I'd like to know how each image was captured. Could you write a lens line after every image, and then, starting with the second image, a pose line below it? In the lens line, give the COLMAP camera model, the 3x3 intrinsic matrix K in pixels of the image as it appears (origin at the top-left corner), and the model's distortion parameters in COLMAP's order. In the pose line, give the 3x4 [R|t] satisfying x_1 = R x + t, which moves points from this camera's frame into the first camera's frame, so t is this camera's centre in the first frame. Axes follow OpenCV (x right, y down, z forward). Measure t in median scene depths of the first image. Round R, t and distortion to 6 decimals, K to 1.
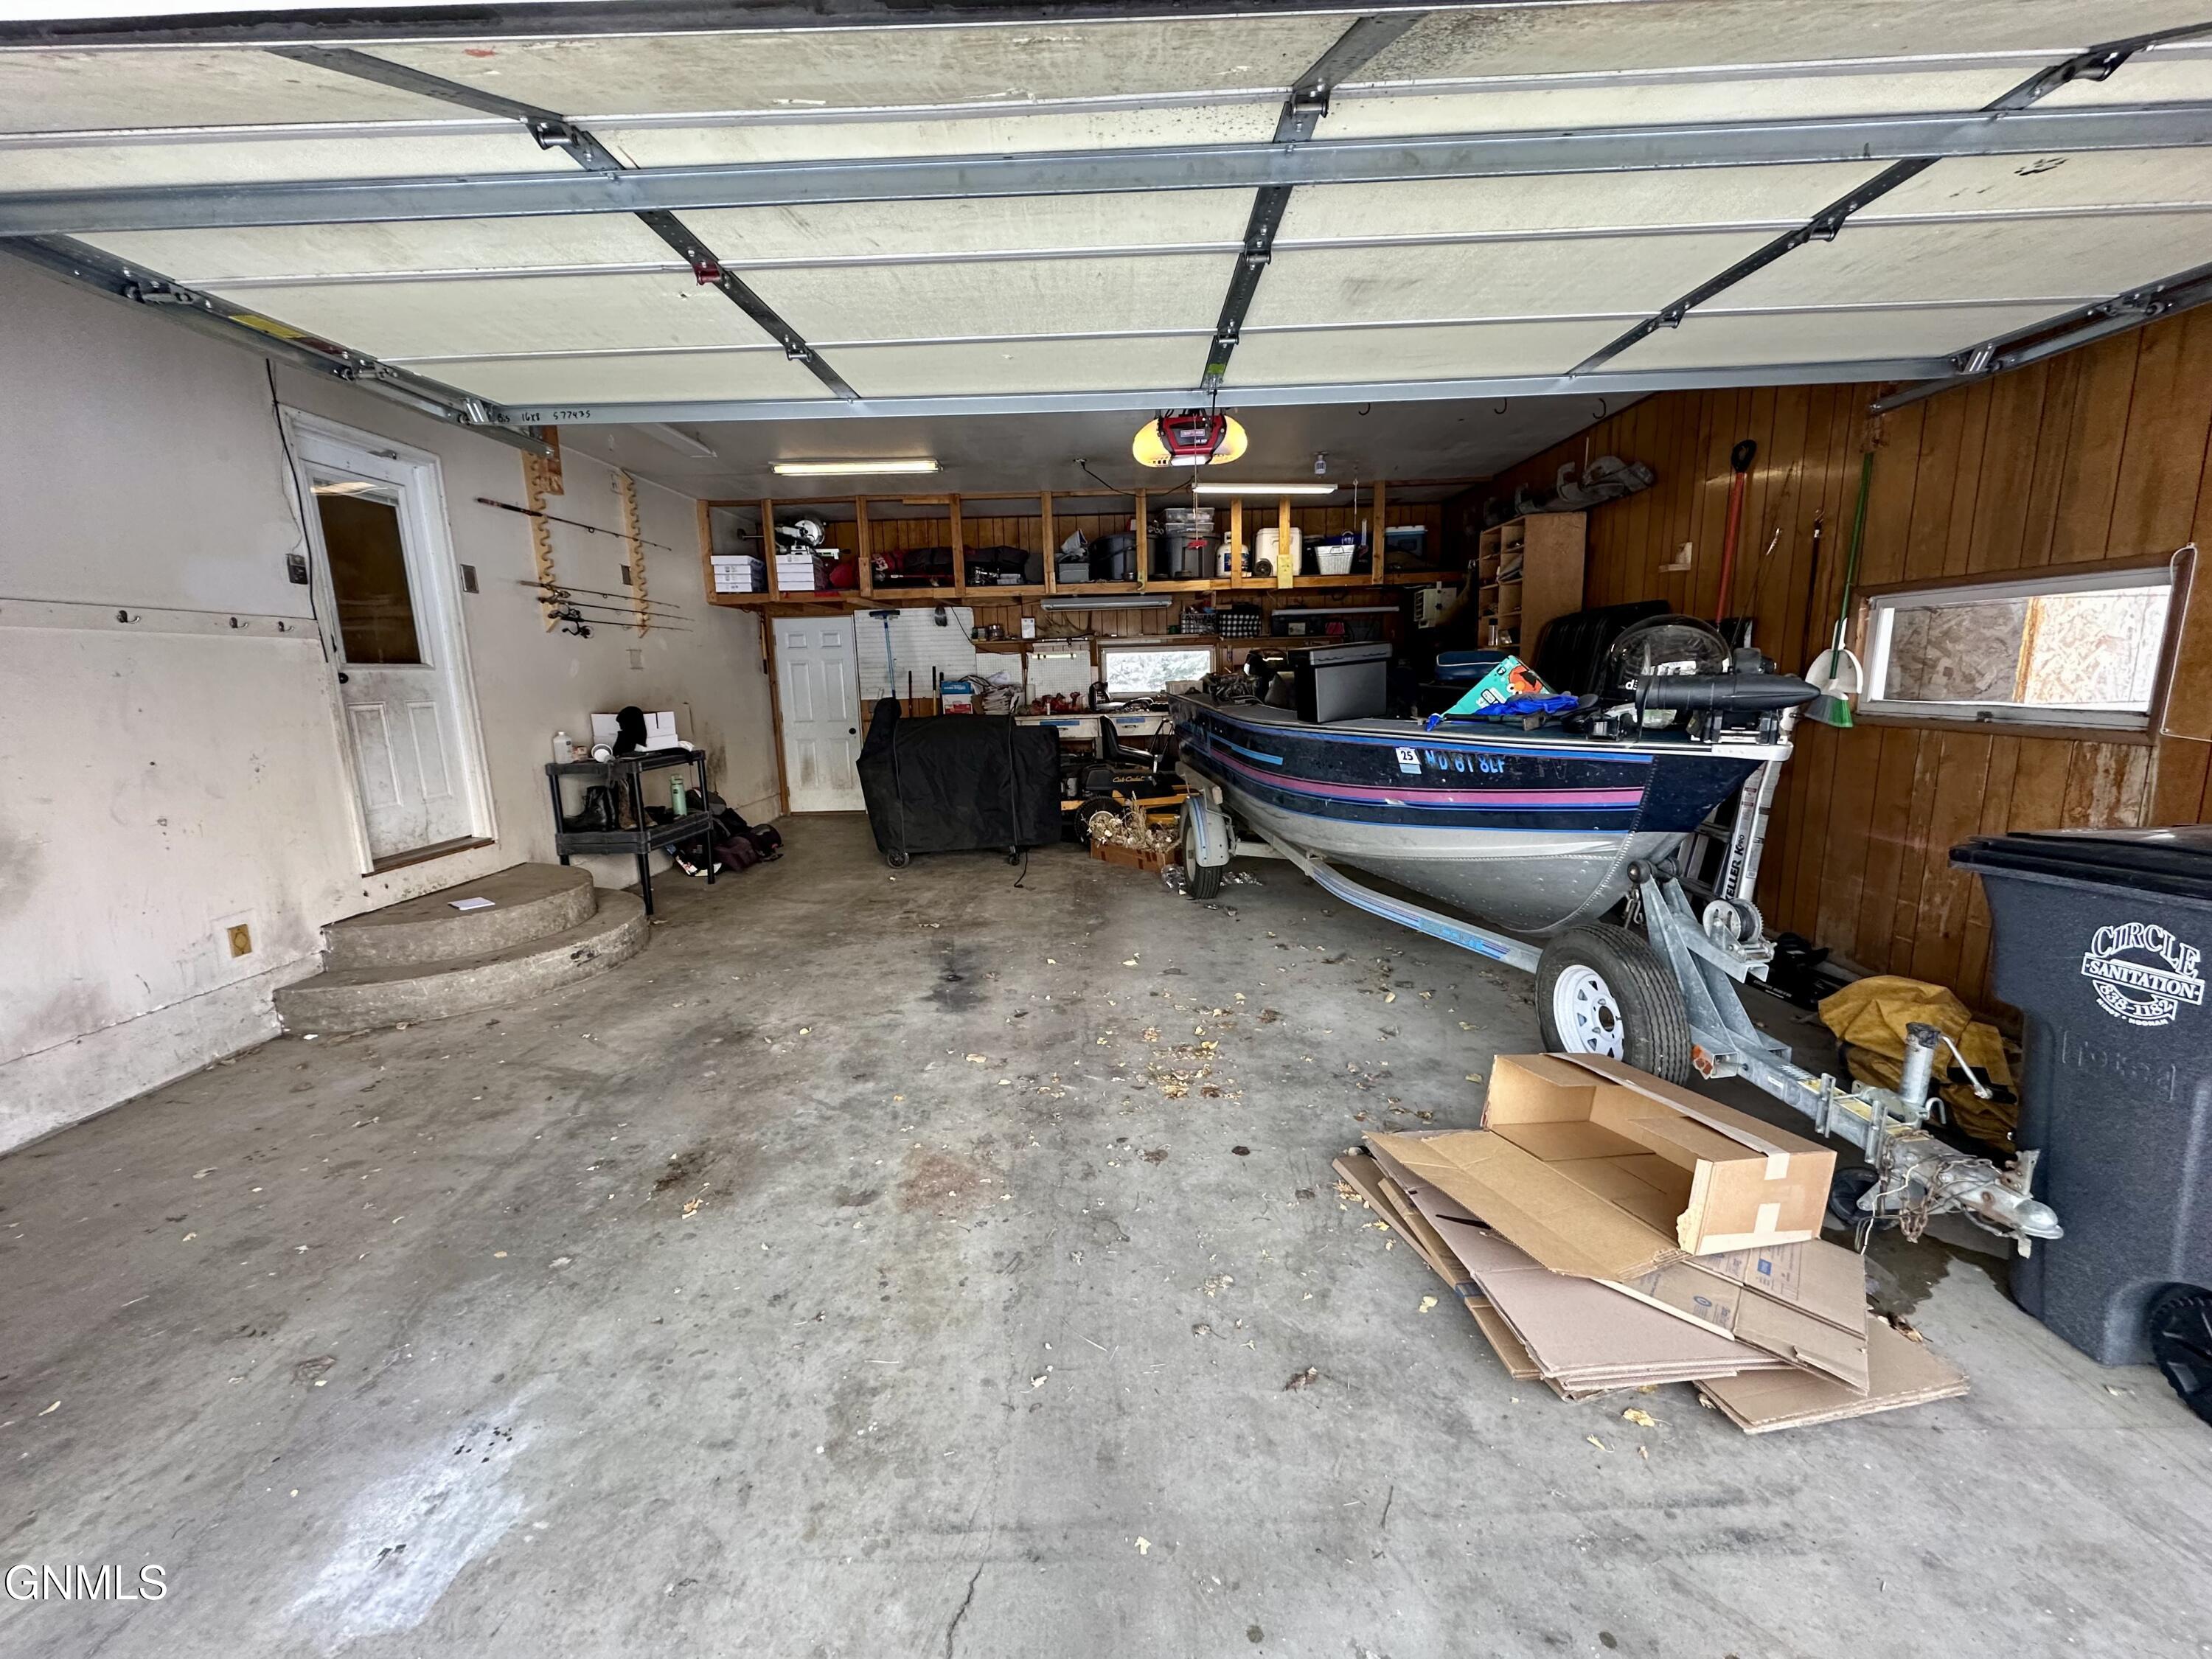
lens RADIAL K [[882.1, 0, 1106.0], [0, 882.1, 829.5], [0, 0, 1]] dist [-0.000940, 0.000233]
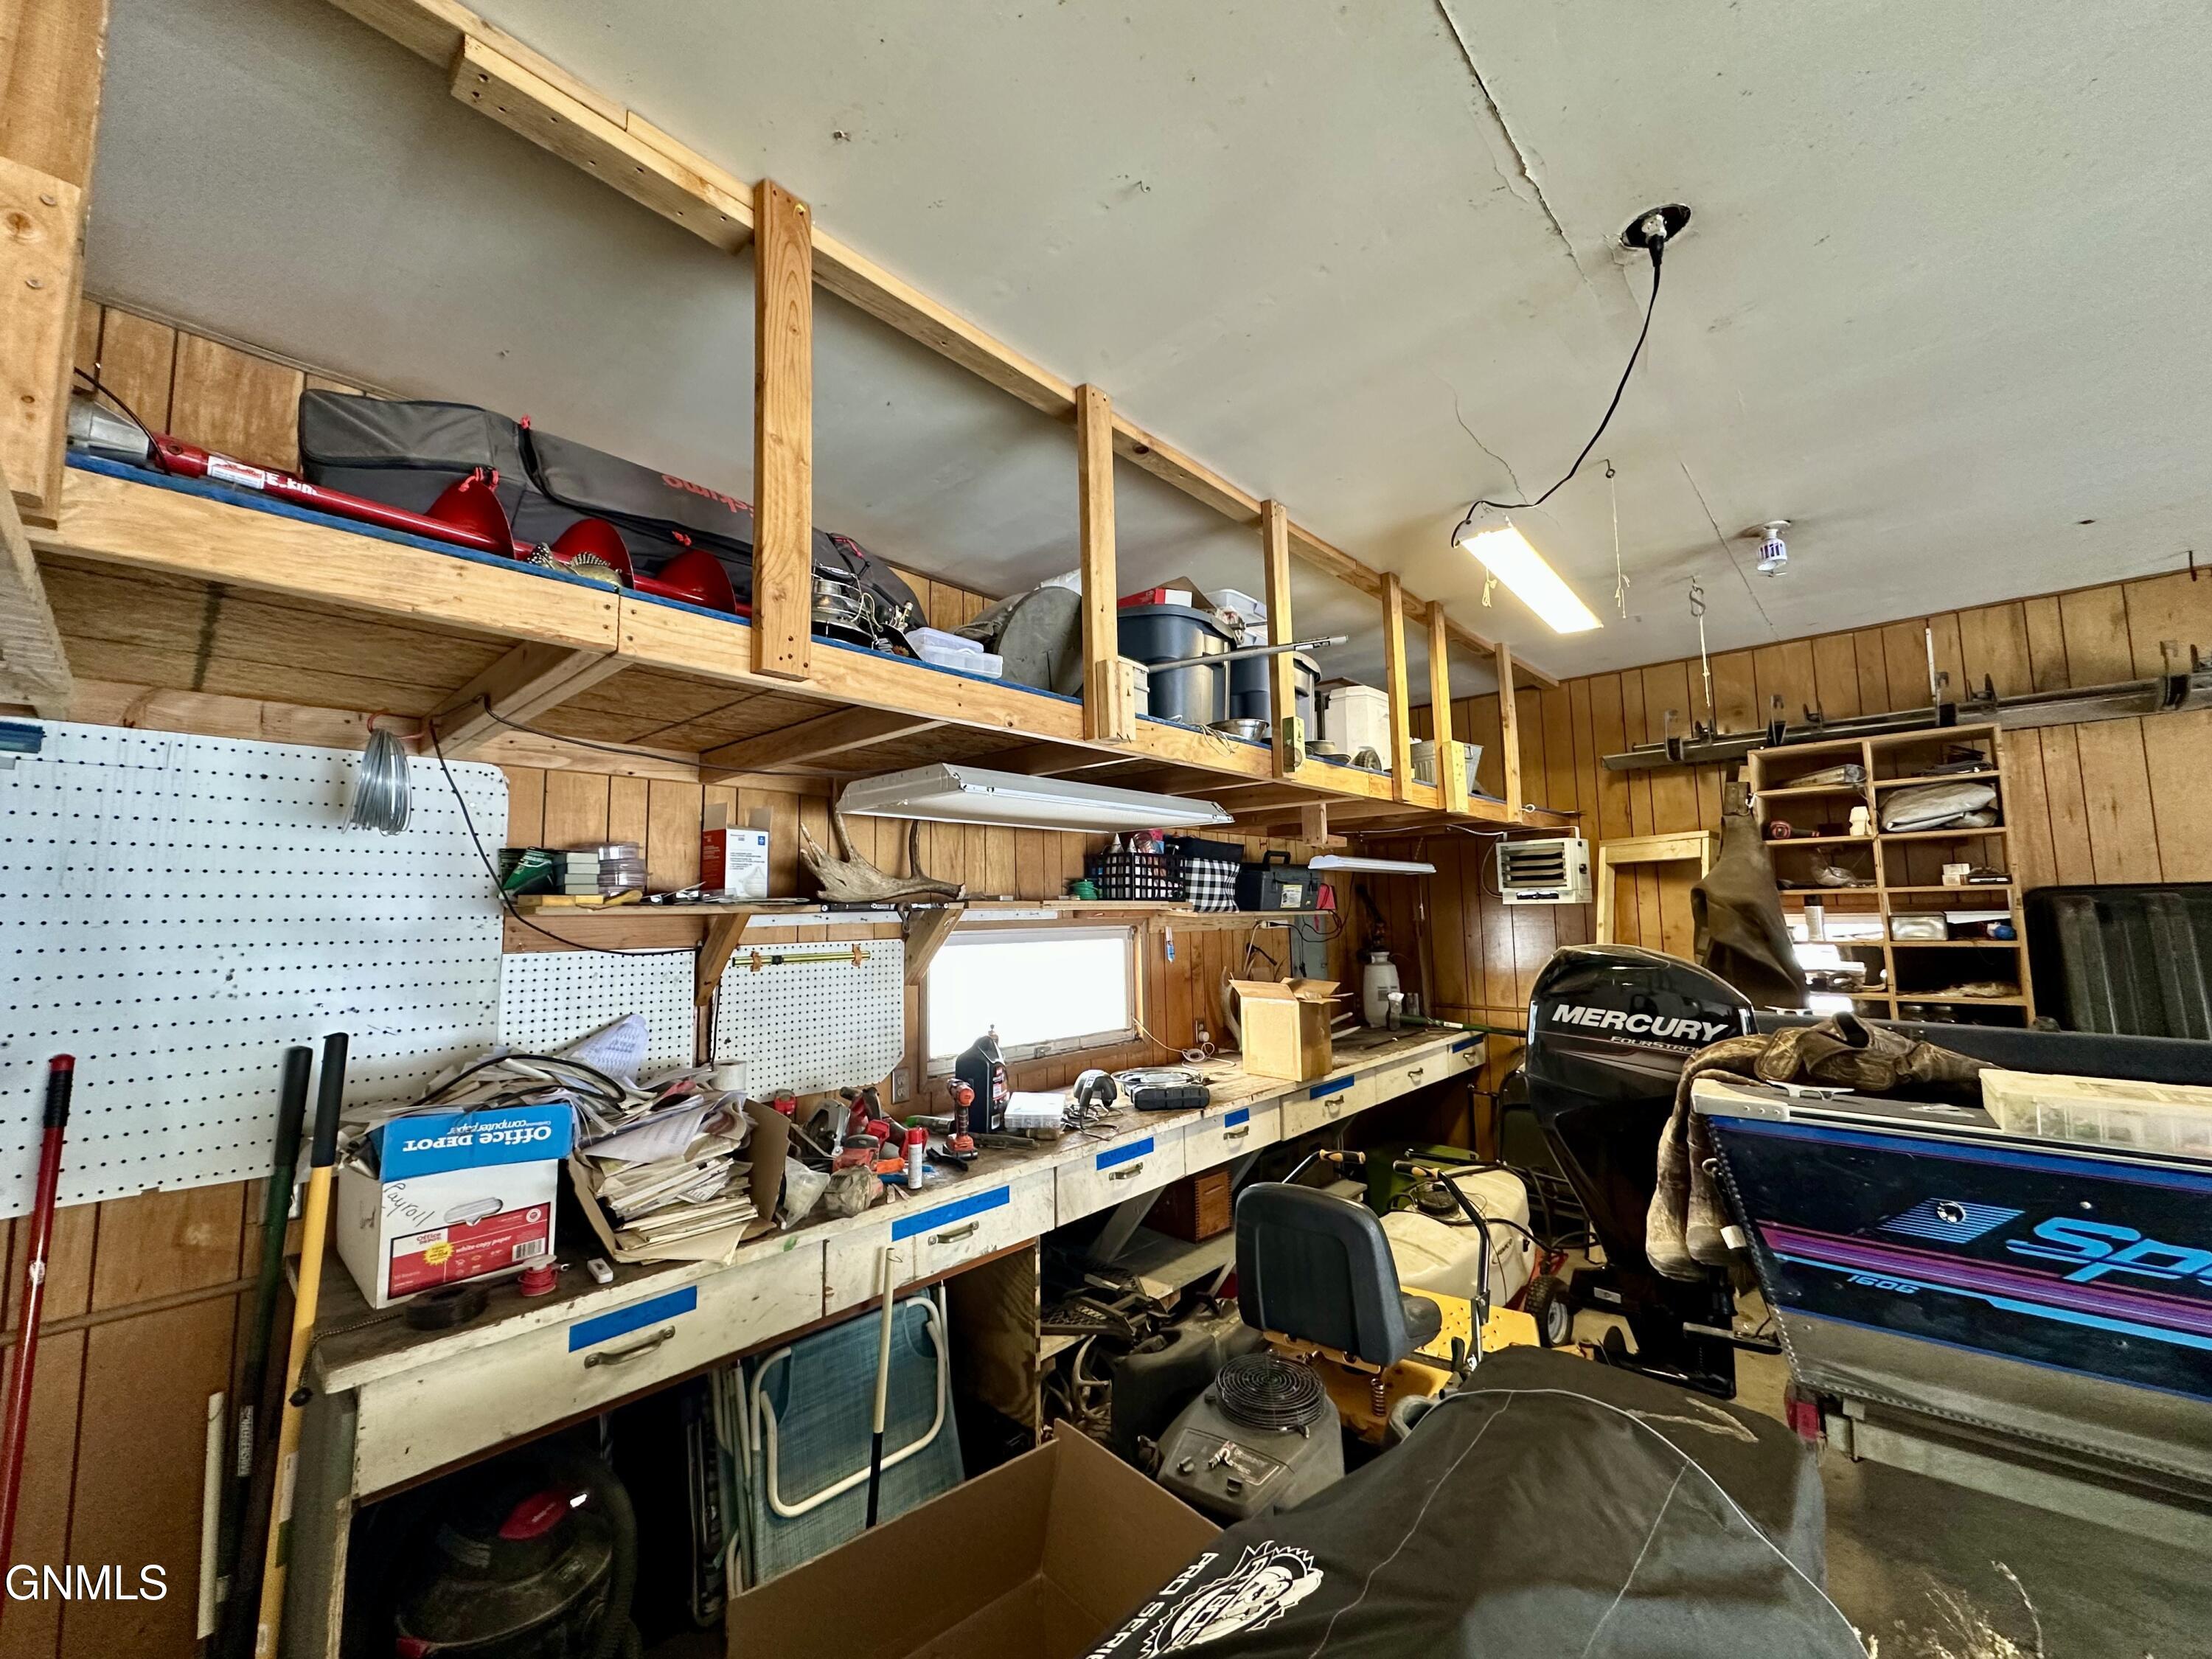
lens RADIAL K [[877.2, 0, 1105.8], [0, 877.2, 825.6], [0, 0, 1]] dist [0.000982, -0.000307]
pose [[0.657491, 0.092852, 0.747719, -0.337411], [0.133235, 0.962411, -0.236670, -0.237900], [-0.741589, 0.255231, 0.620406, 1.111728]]
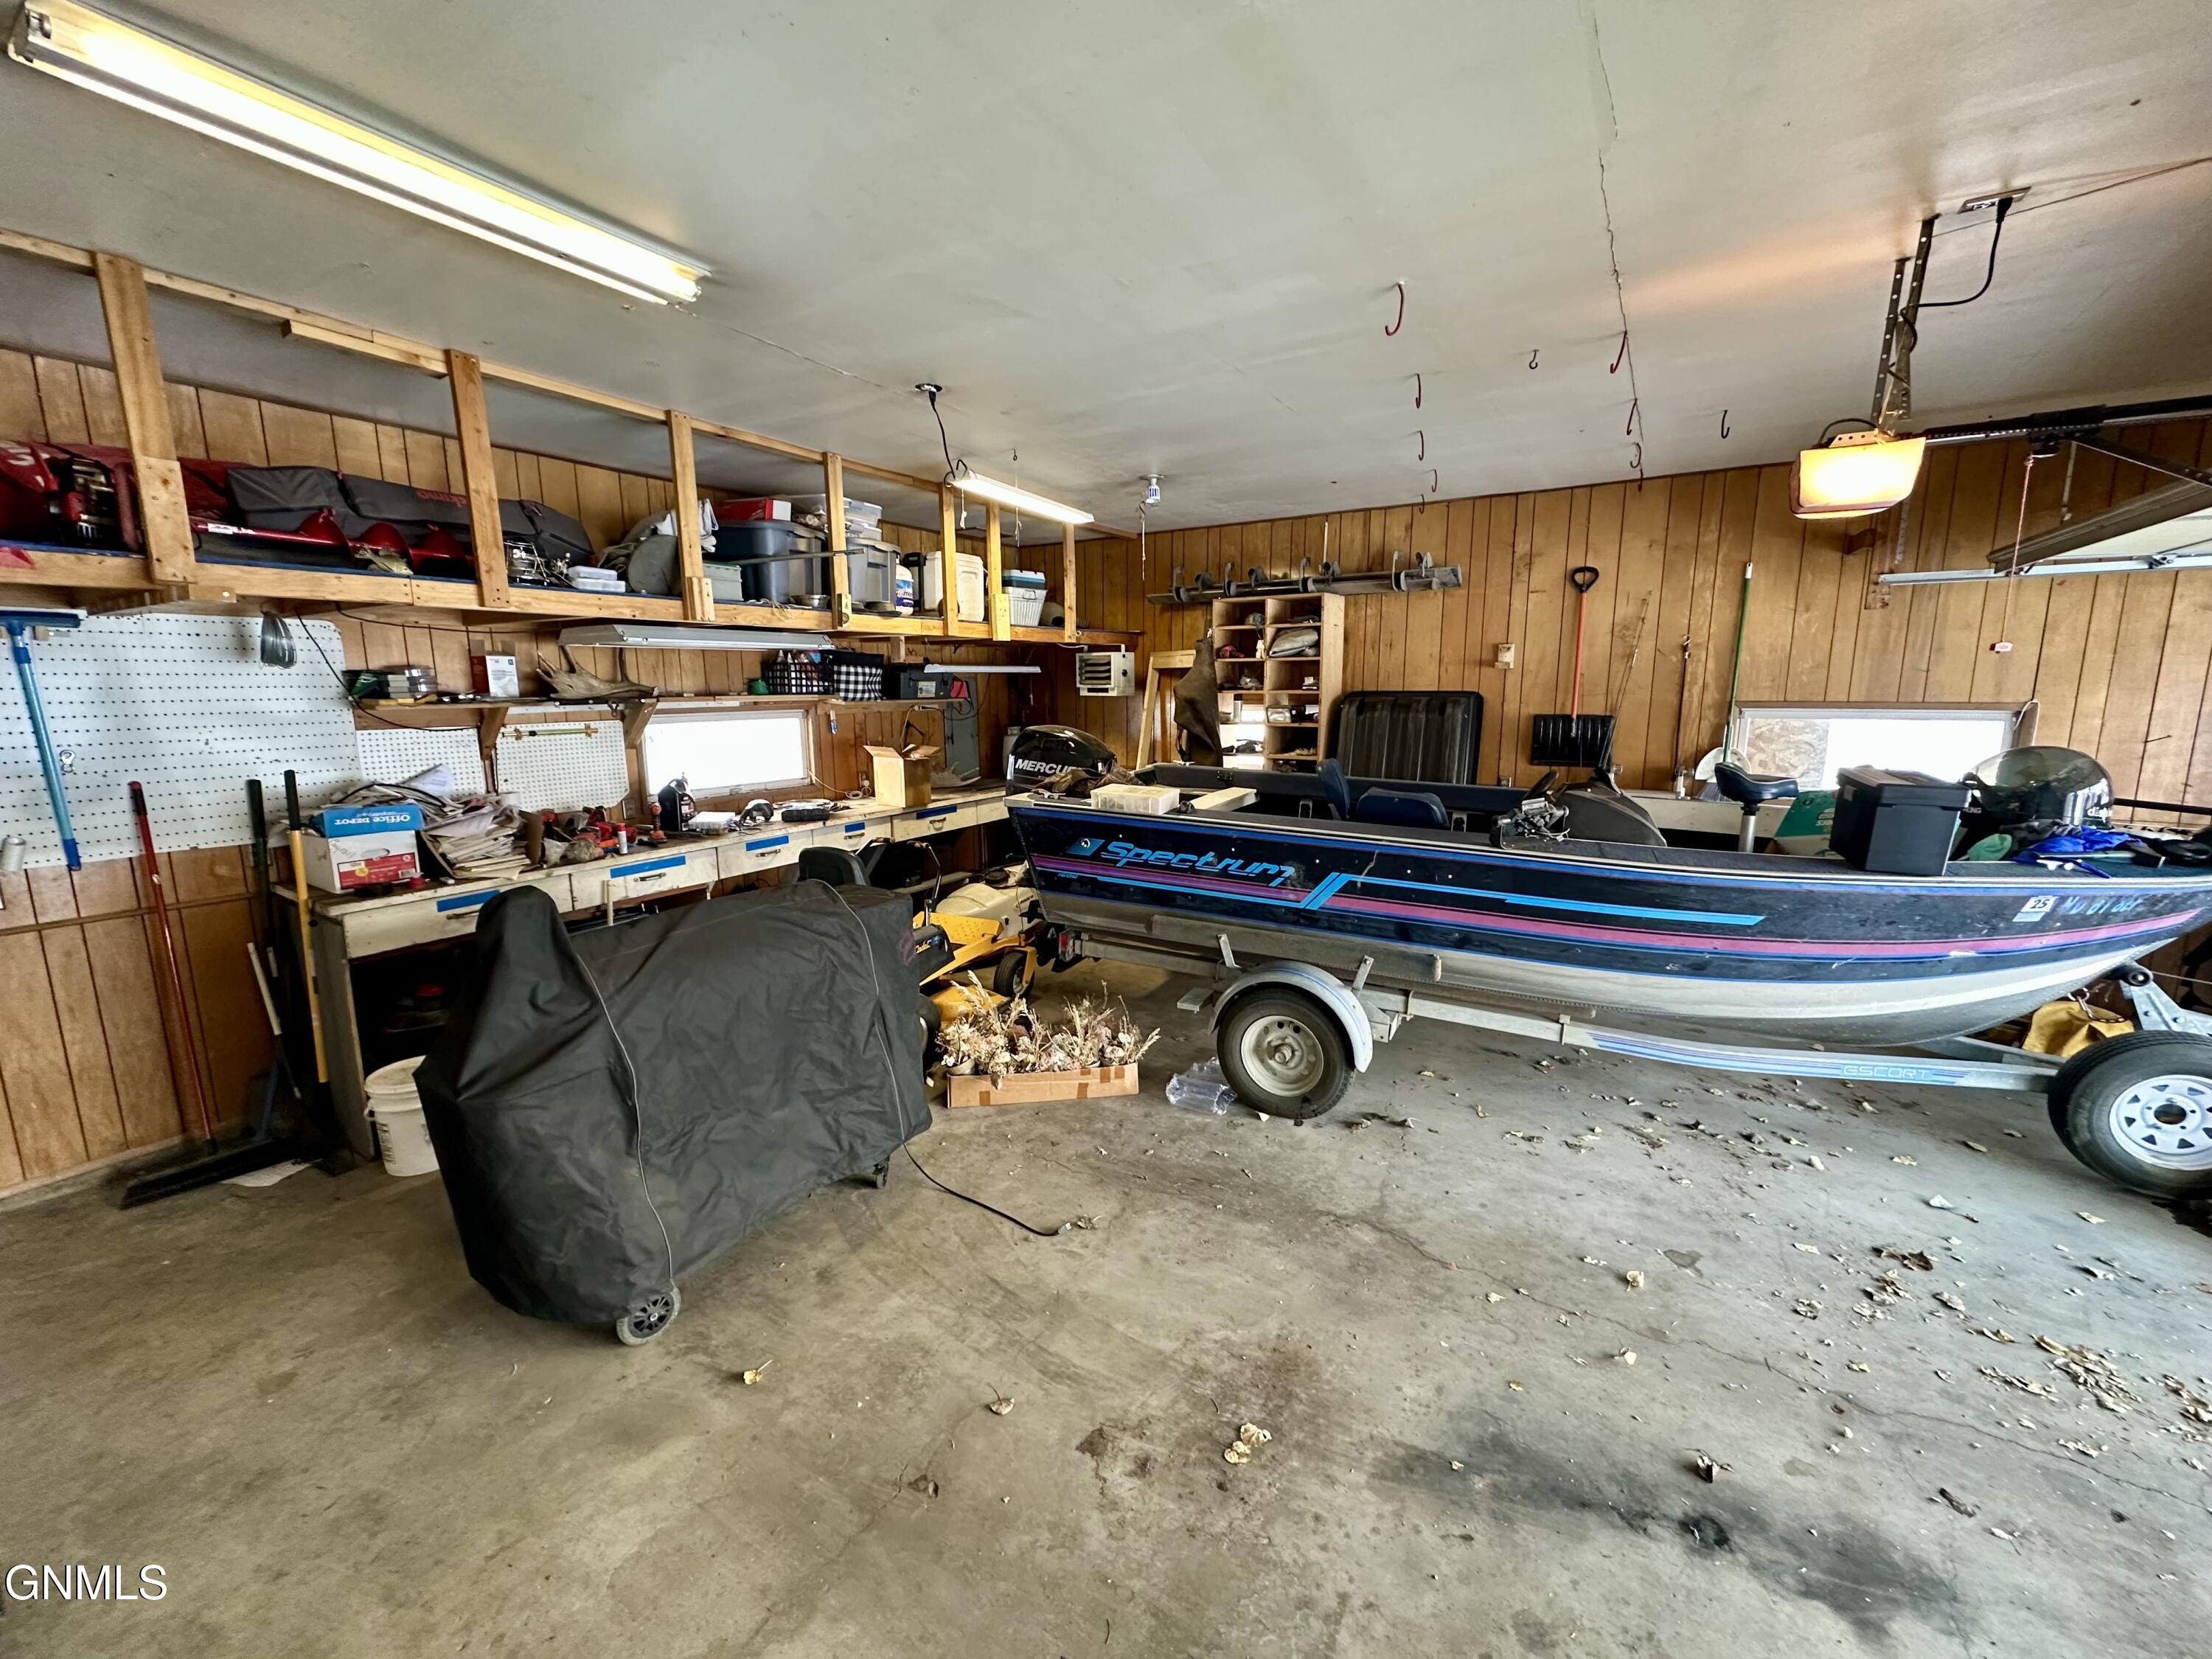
lens RADIAL K [[877.2, 0, 1105.8], [0, 877.2, 825.6], [0, 0, 1]] dist [0.000982, -0.000307]
pose [[0.519686, -0.113875, 0.846734, -0.495592], [0.143067, 0.988682, 0.045158, -0.186230], [-0.842294, 0.097672, 0.530096, 0.729151]]
